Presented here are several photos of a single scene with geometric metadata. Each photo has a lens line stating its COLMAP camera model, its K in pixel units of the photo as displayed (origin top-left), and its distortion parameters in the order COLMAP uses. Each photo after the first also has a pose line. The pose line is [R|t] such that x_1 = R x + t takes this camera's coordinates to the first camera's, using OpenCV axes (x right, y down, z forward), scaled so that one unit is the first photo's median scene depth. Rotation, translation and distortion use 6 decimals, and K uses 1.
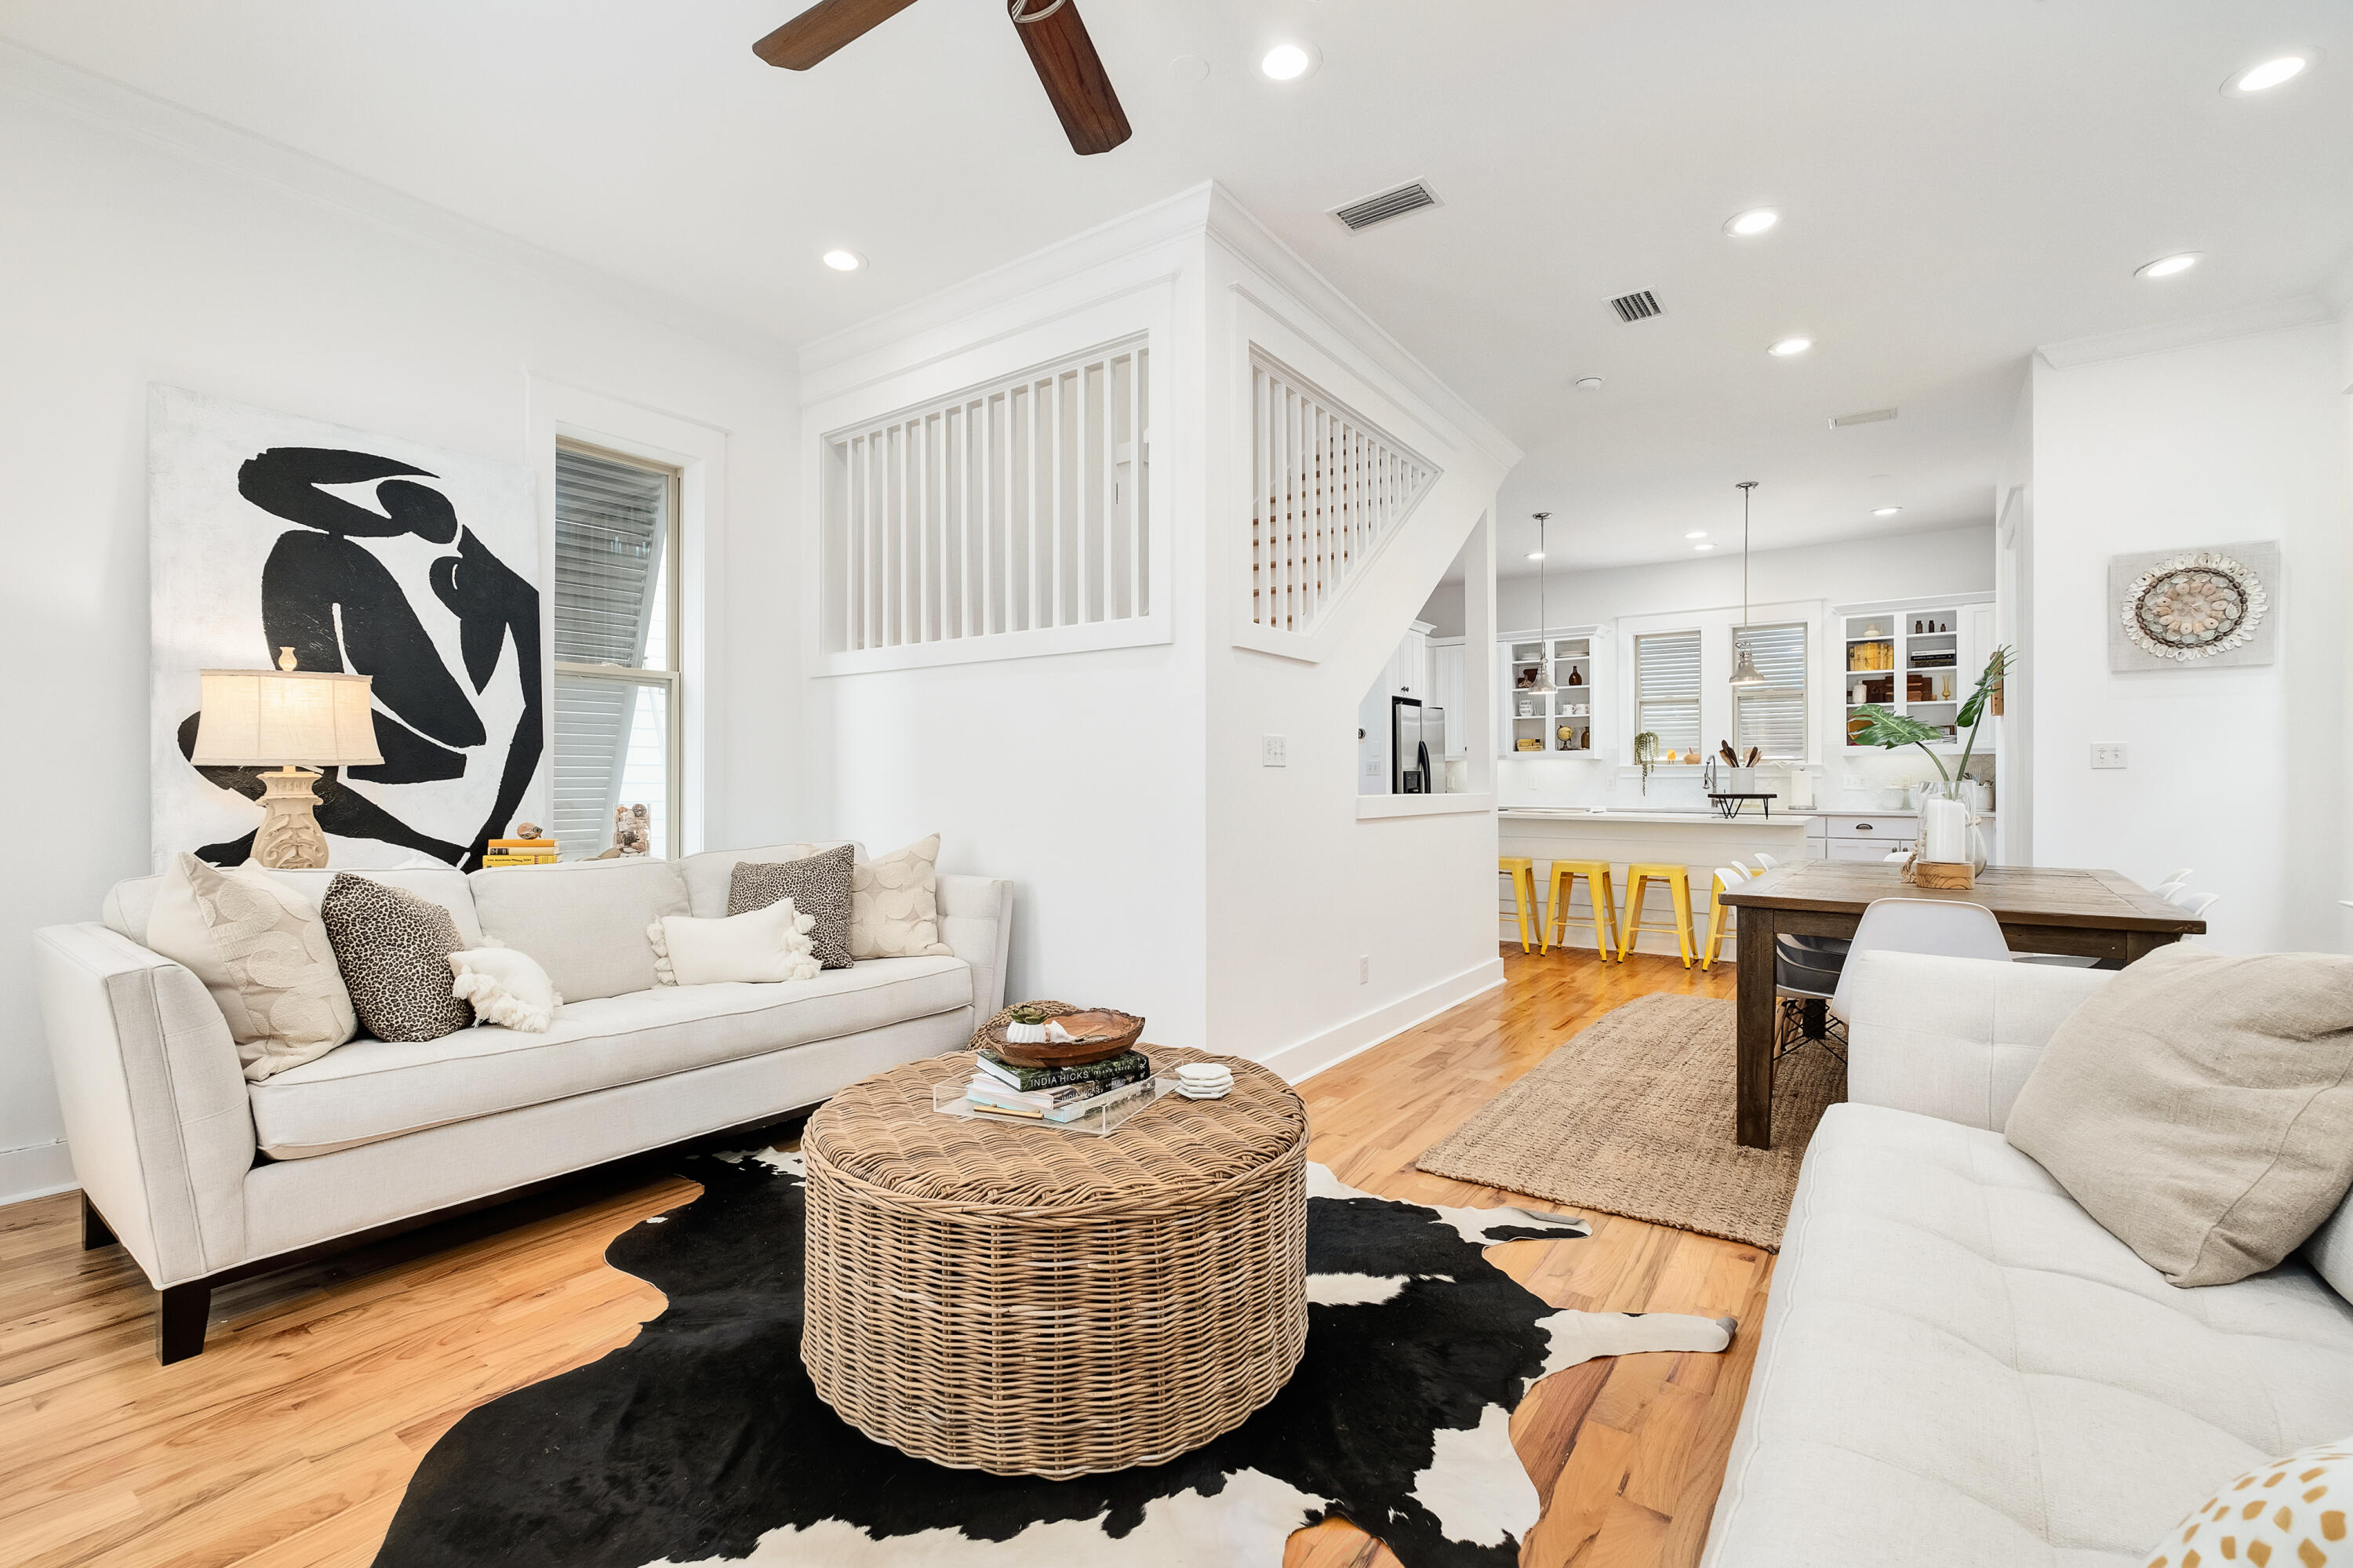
lens RADIAL K [[1032.6, 0, 1166.6], [0, 1032.6, 785.1], [0, 0, 1]] dist [-0.004033, -0.000184]
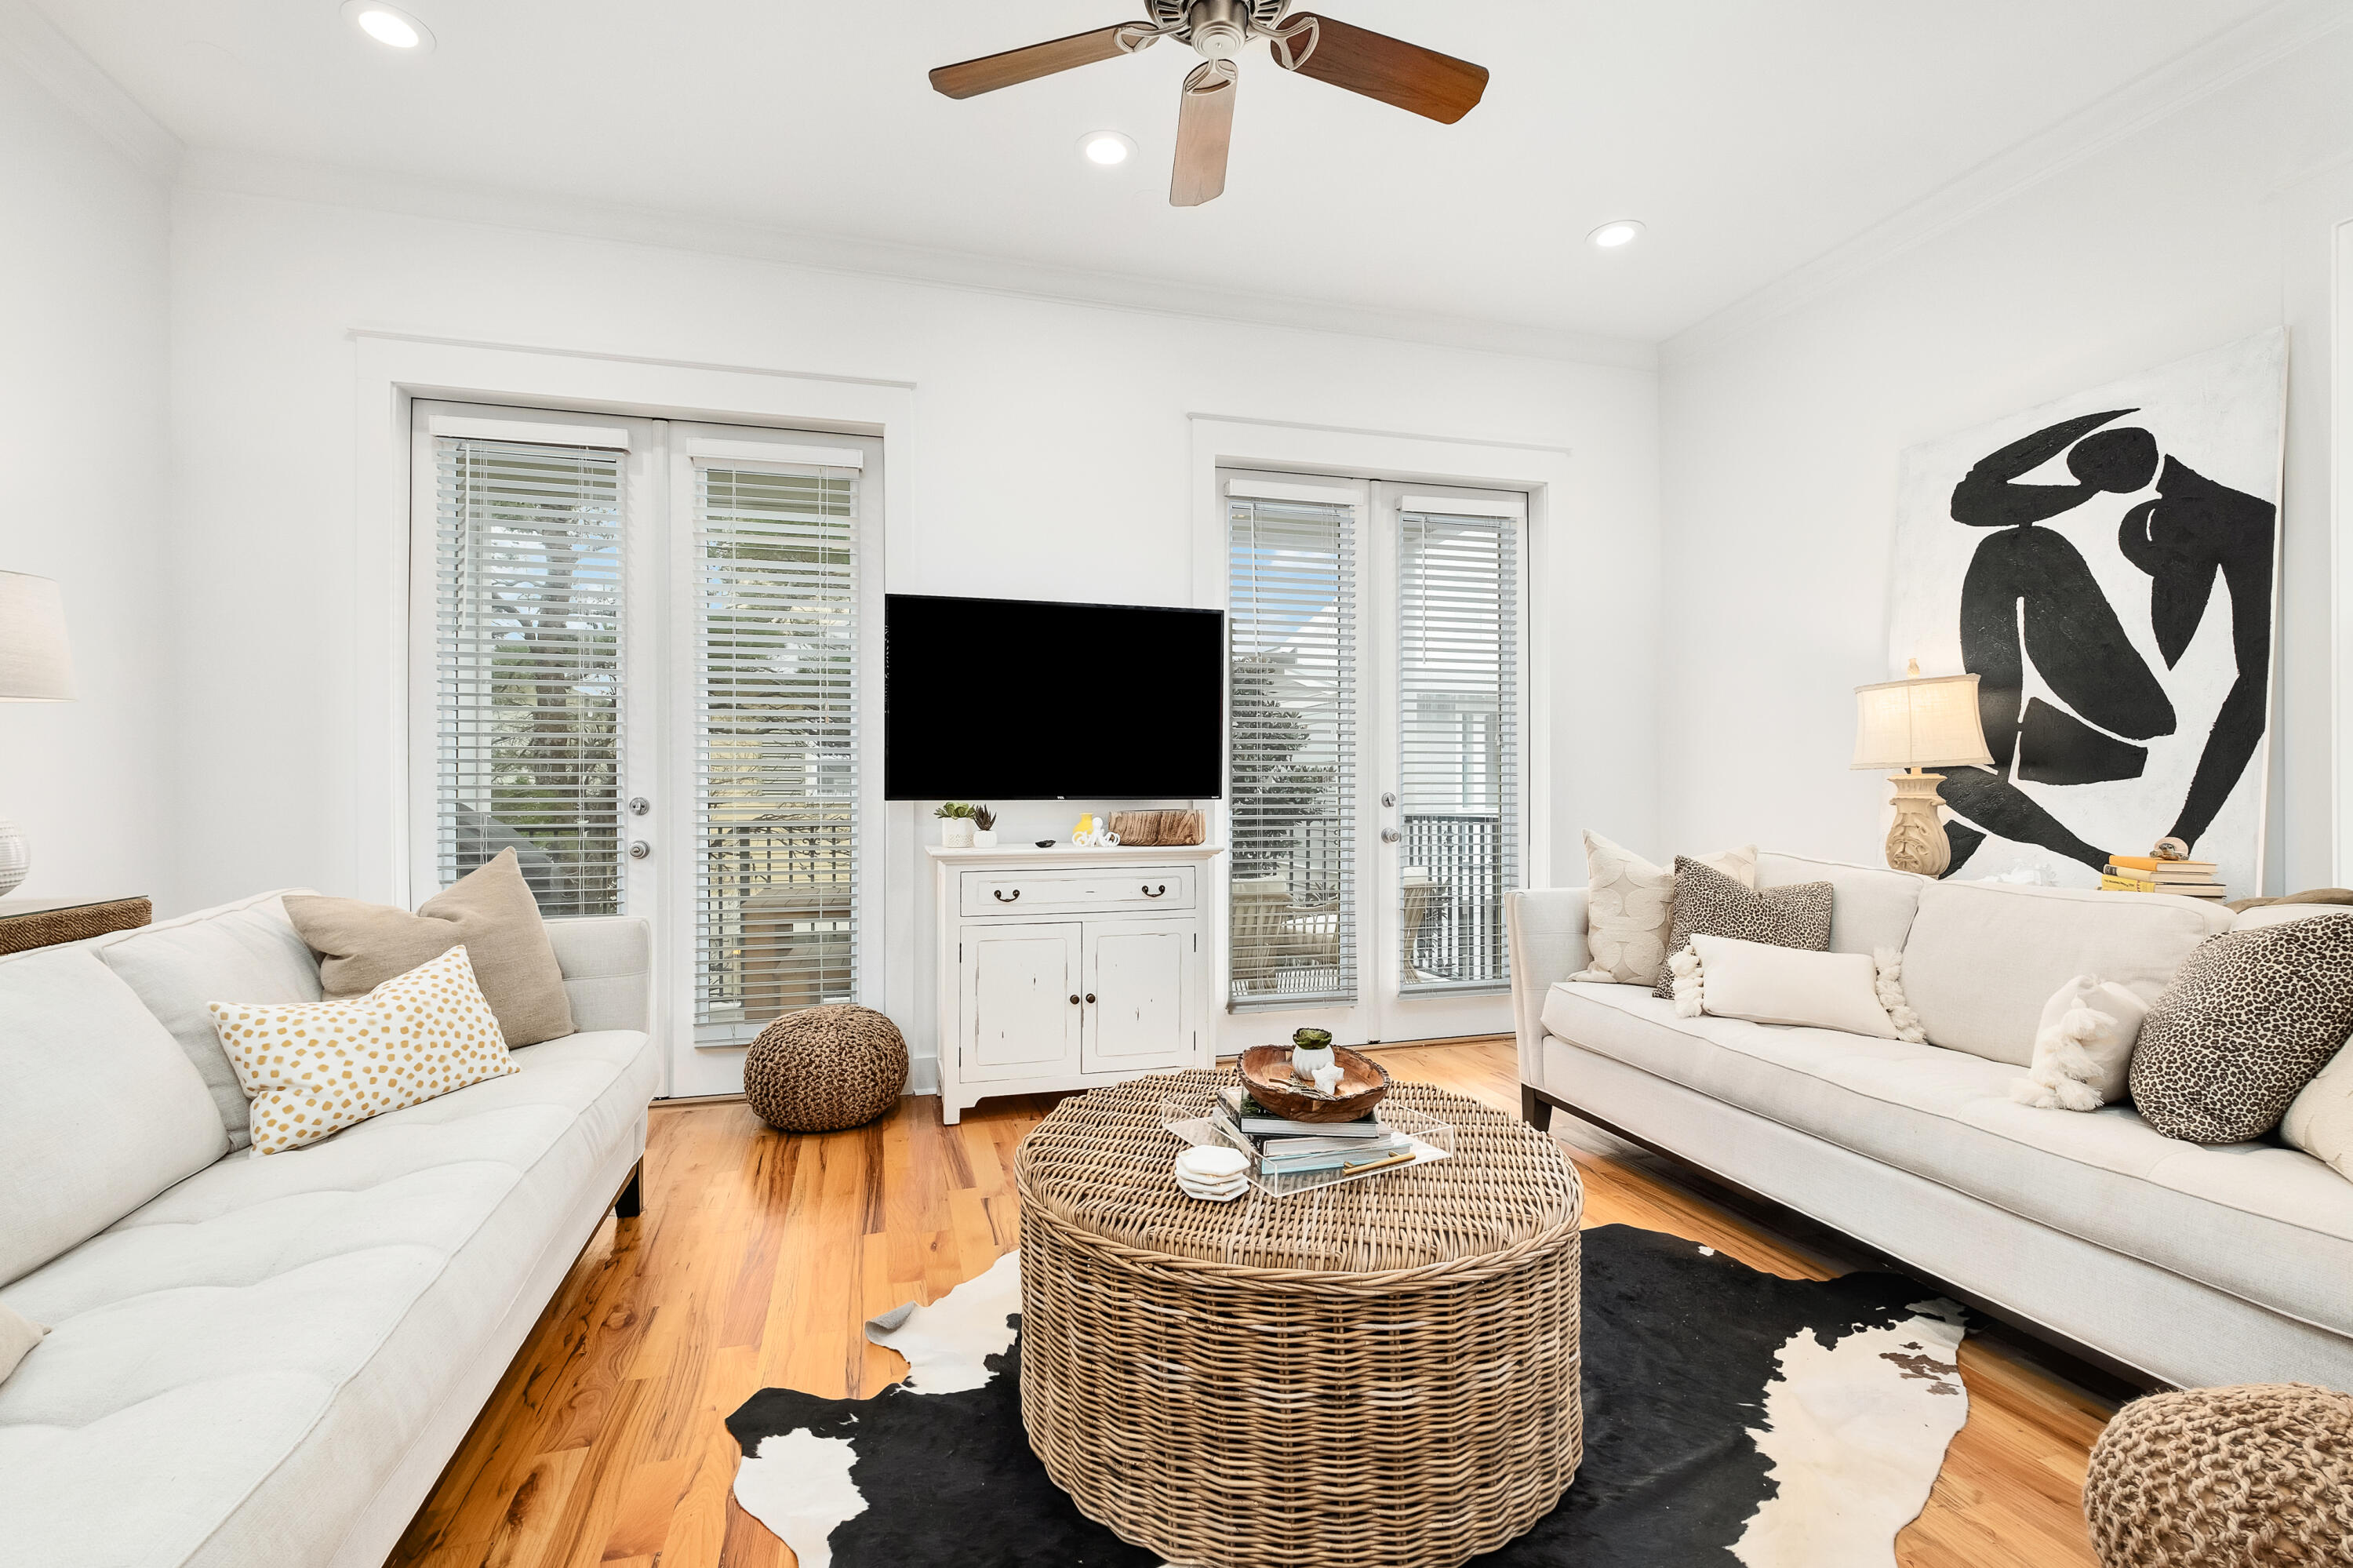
lens RADIAL K [[1032.6, 0, 1166.6], [0, 1032.6, 785.1], [0, 0, 1]] dist [-0.004033, -0.000184]
pose [[-0.620094, 0.000806, -0.784527, 0.471485], [0.000050, 1.000000, 0.000988, -0.002194], [0.784527, 0.000573, -0.620094, 1.033954]]
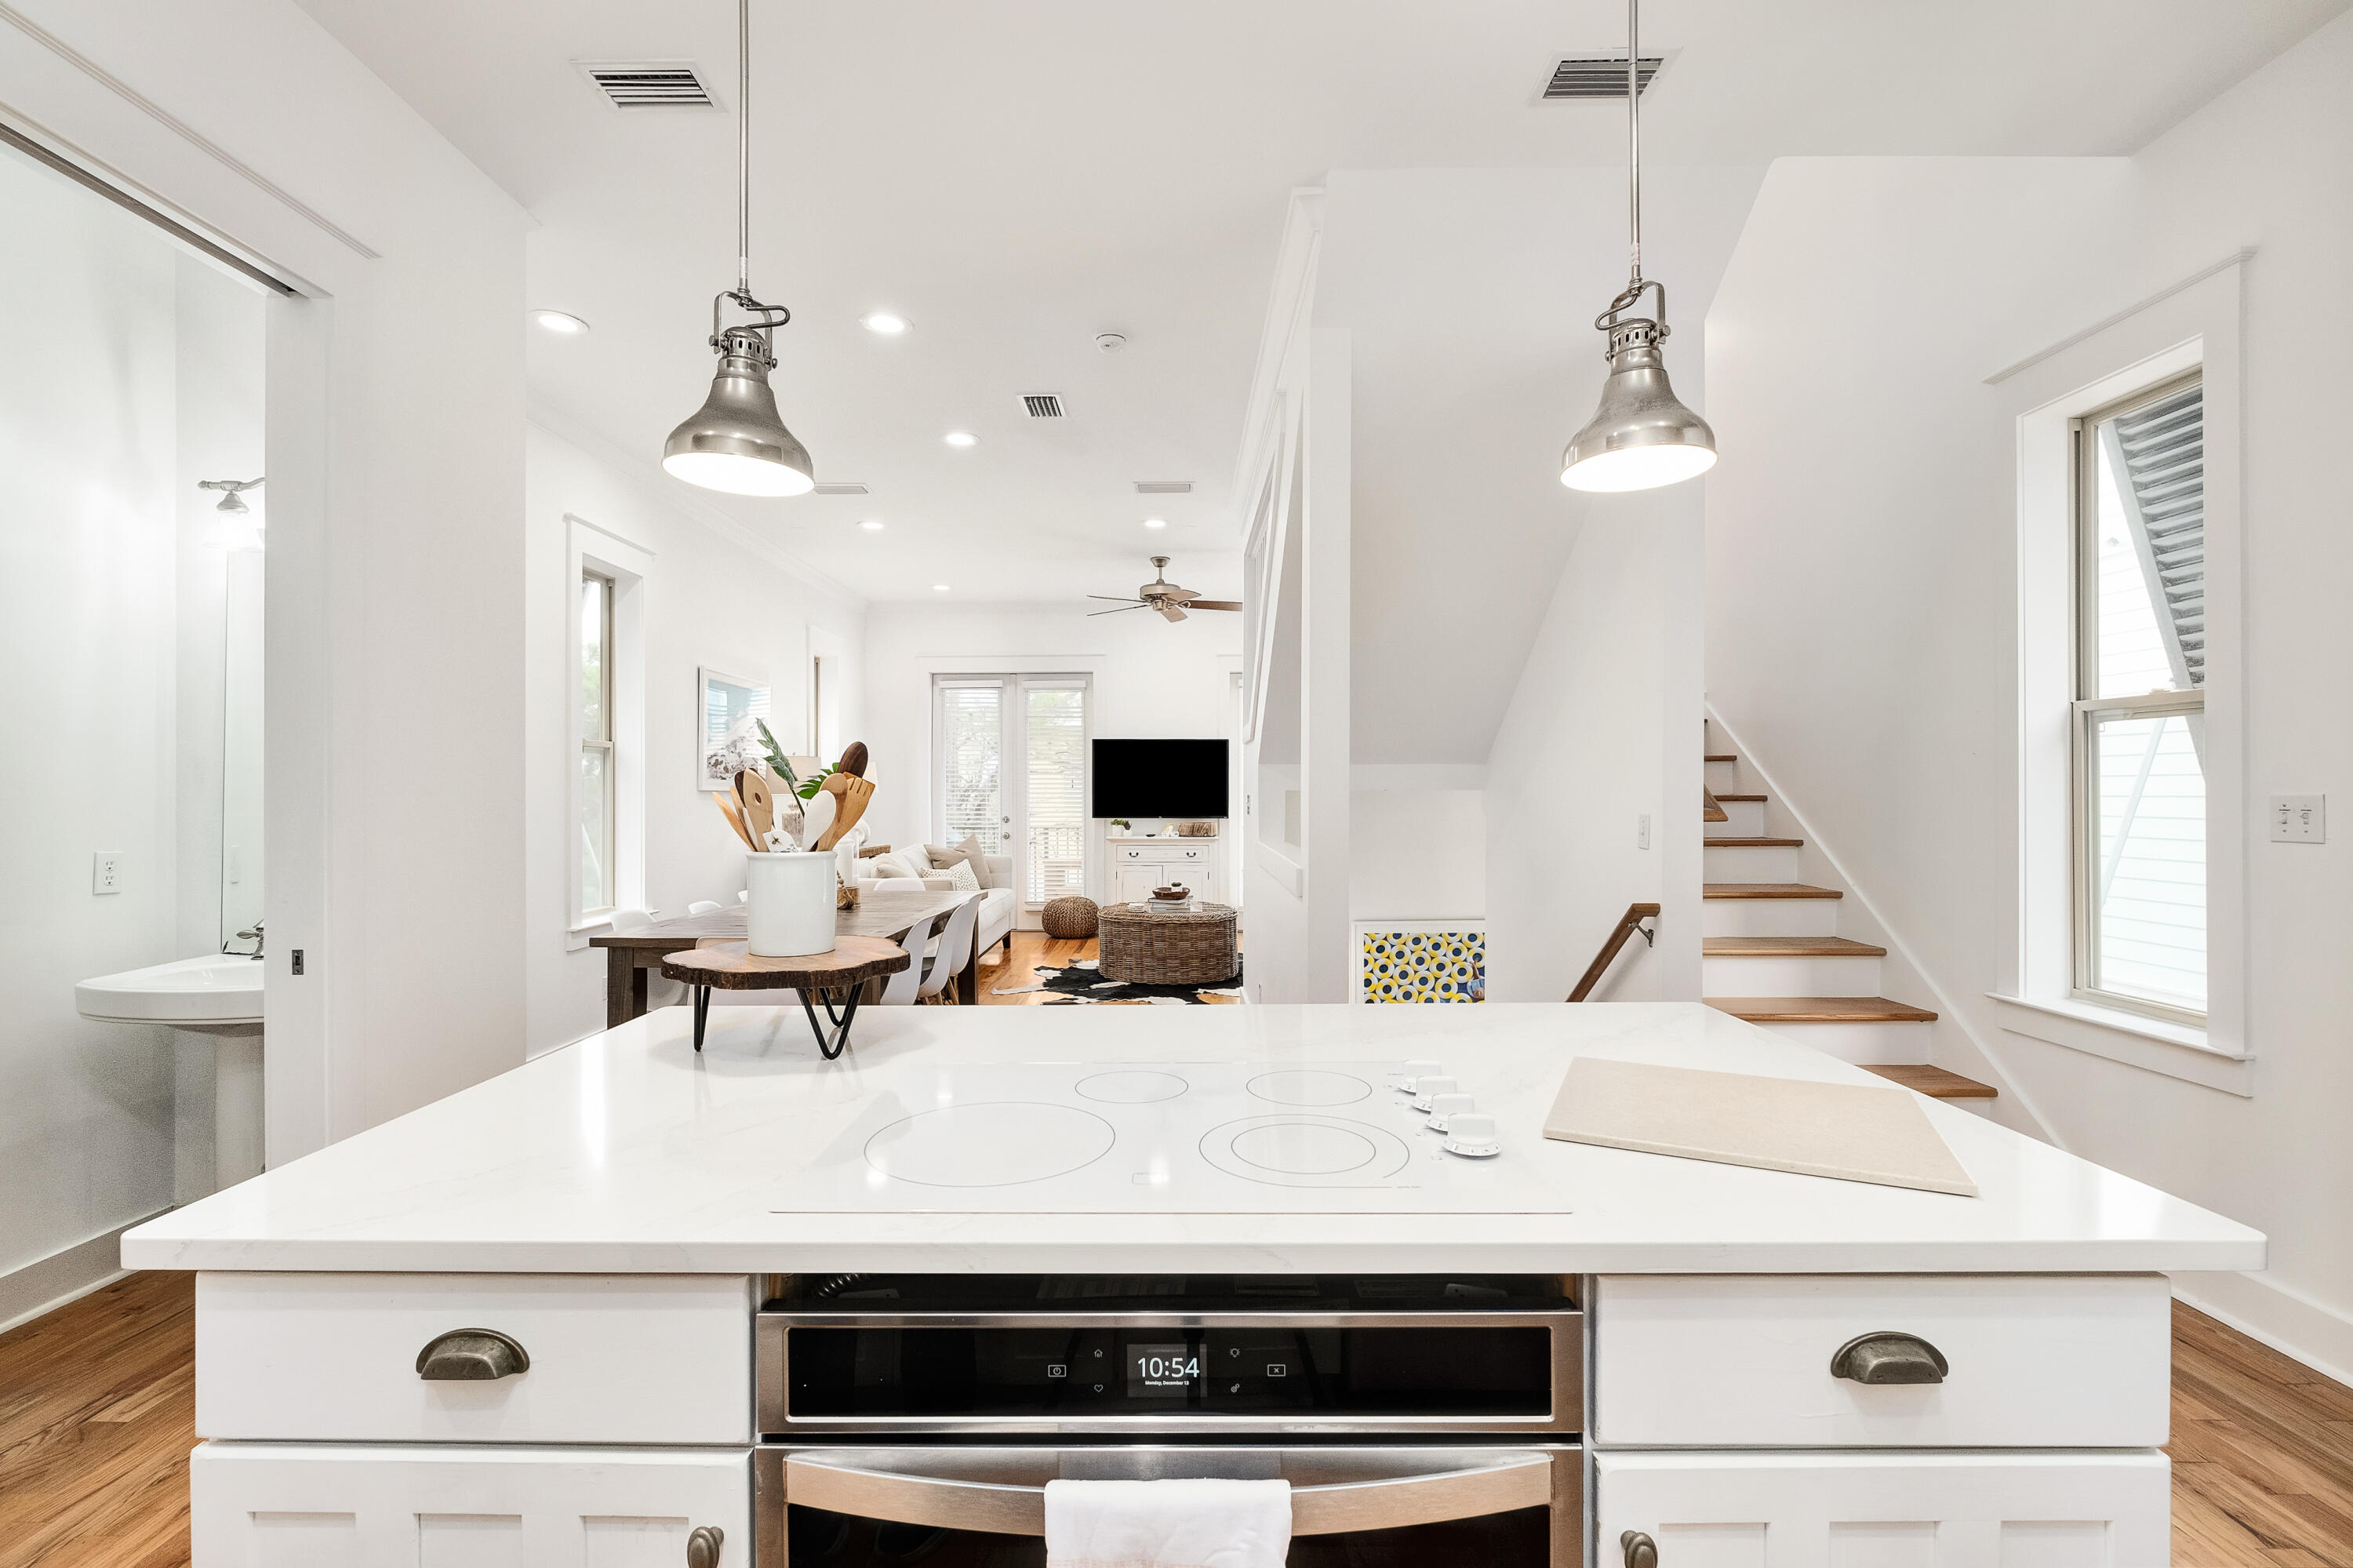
lens RADIAL K [[1032.6, 0, 1166.6], [0, 1032.6, 785.1], [0, 0, 1]] dist [-0.004033, -0.000184]
pose [[-0.811944, -0.002141, -0.583731, 1.357727], [-0.001777, 0.999998, -0.001197, -0.077543], [0.583732, 0.000065, -0.811946, 2.672095]]
